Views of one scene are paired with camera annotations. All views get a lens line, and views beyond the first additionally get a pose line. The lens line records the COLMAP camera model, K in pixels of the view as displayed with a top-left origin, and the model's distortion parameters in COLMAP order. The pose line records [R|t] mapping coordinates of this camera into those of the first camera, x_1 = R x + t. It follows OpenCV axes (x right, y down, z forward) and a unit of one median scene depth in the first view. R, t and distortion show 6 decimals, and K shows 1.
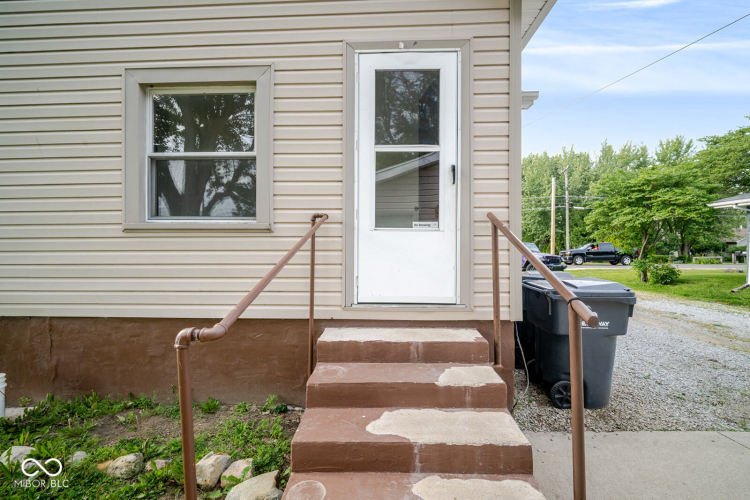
lens RADIAL K [[353.1, 0, 375.0], [0, 353.1, 250.0], [0, 0, 1]] dist [-0.000859, -0.000548]
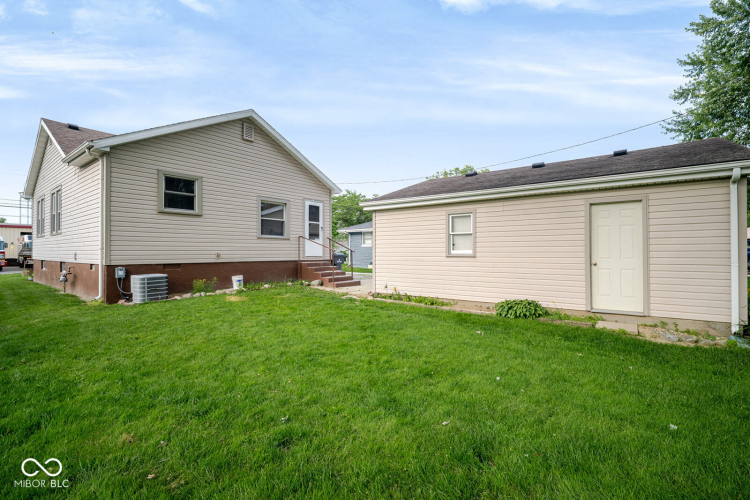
lens RADIAL K [[353.1, 0, 375.0], [0, 353.1, 250.0], [0, 0, 1]] dist [-0.000859, -0.000548]
pose [[0.585175, 0.006227, 0.810883, -3.142931], [0.005038, 0.999923, -0.011315, 0.124889], [-0.810891, 0.010707, 0.585099, -2.307946]]
